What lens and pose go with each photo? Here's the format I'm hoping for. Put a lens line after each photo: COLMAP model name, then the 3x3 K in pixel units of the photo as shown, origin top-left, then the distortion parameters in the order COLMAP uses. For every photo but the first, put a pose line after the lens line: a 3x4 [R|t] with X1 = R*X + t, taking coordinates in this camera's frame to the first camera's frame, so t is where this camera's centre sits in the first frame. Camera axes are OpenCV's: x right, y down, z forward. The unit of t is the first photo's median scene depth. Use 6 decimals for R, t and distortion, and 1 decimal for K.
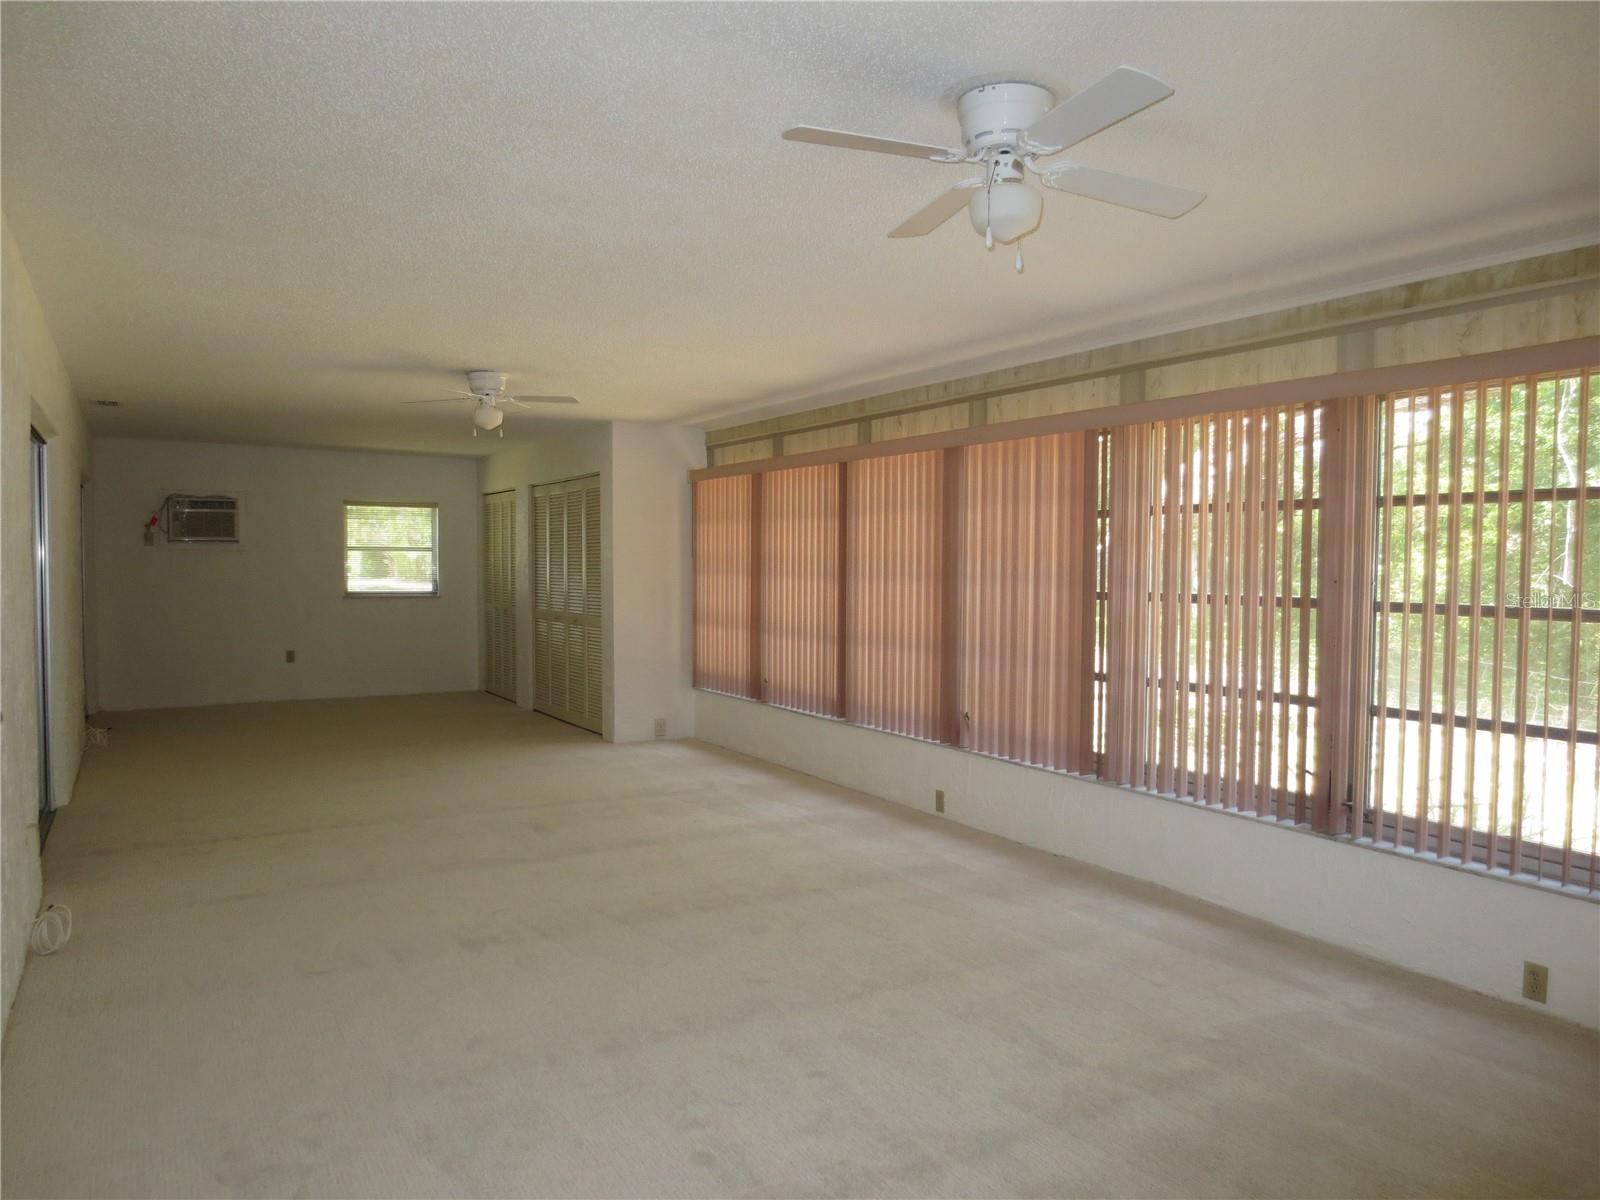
lens RADIAL K [[1139.3, 0, 795.0], [0, 1139.3, 606.2], [0, 0, 1]] dist [-0.013154, 0.000120]
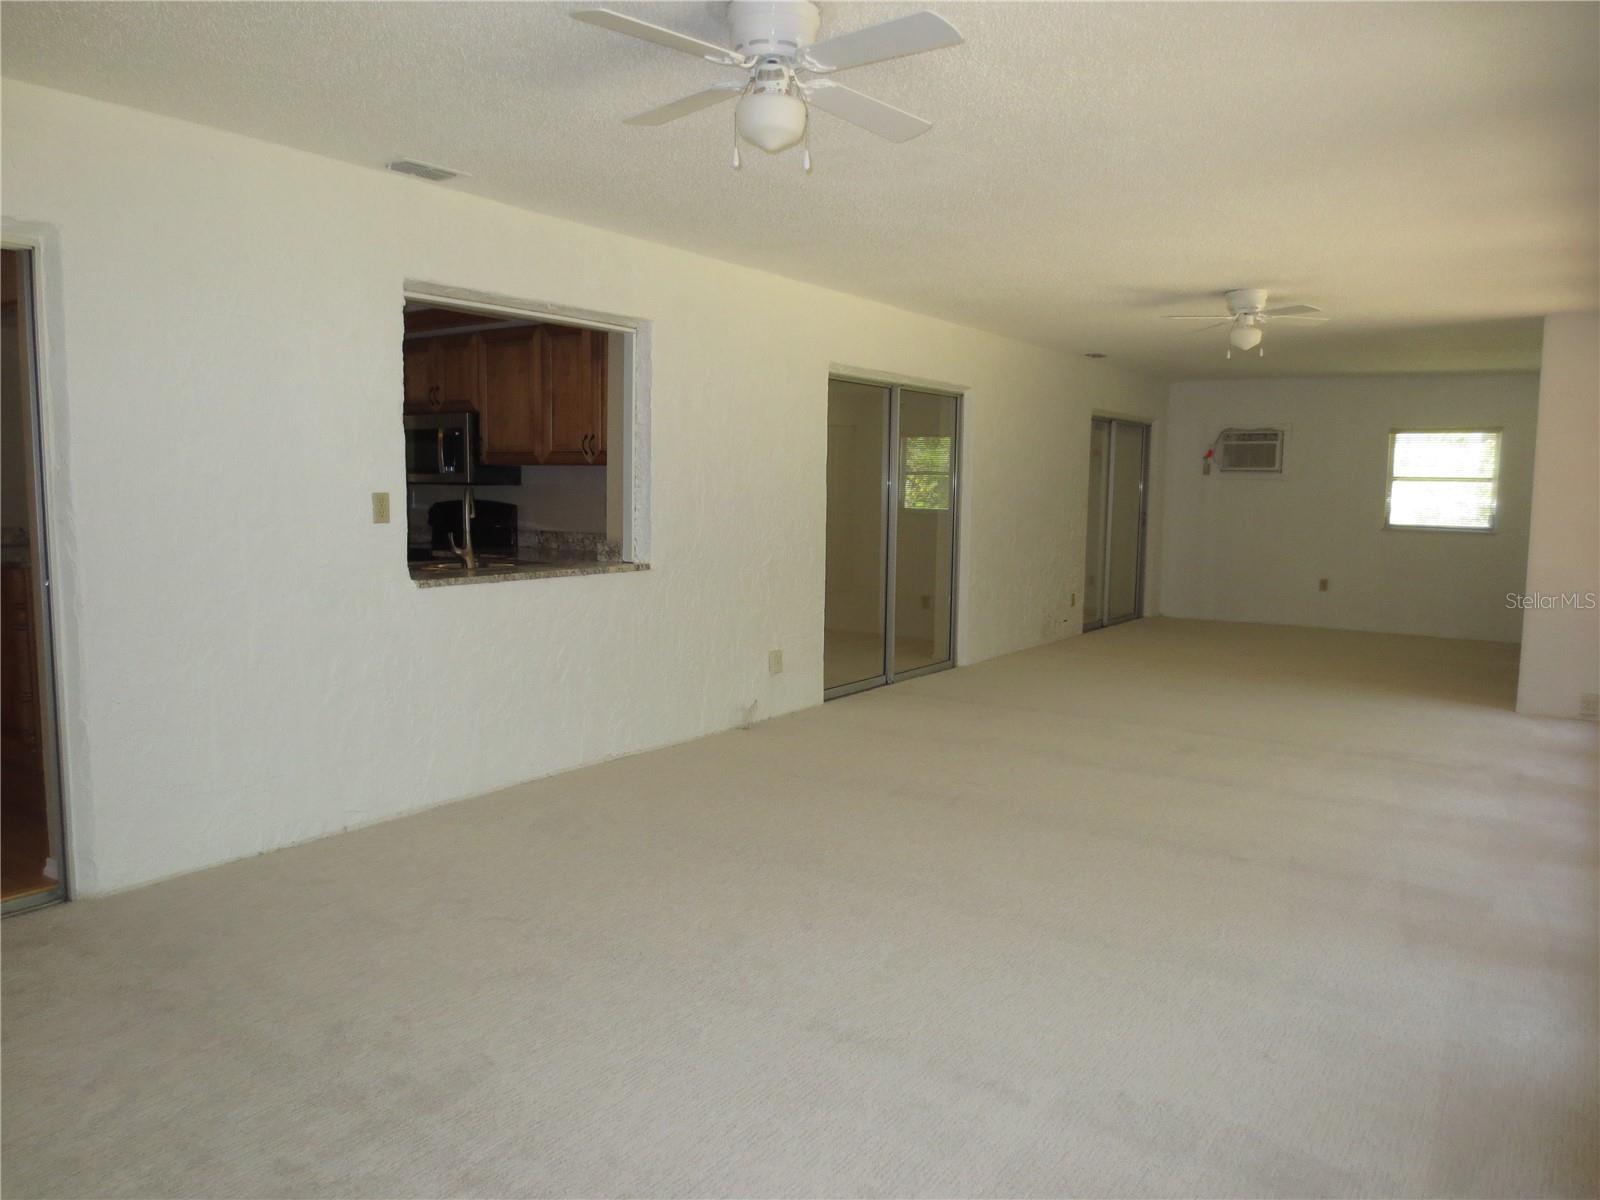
lens RADIAL K [[1139.3, 0, 795.0], [0, 1139.3, 606.2], [0, 0, 1]] dist [-0.013154, 0.000120]
pose [[0.413123, 0.099973, -0.905171, 0.299564], [-0.051619, 0.994929, 0.086327, -0.000093], [0.909211, 0.011060, 0.416189, 0.152709]]
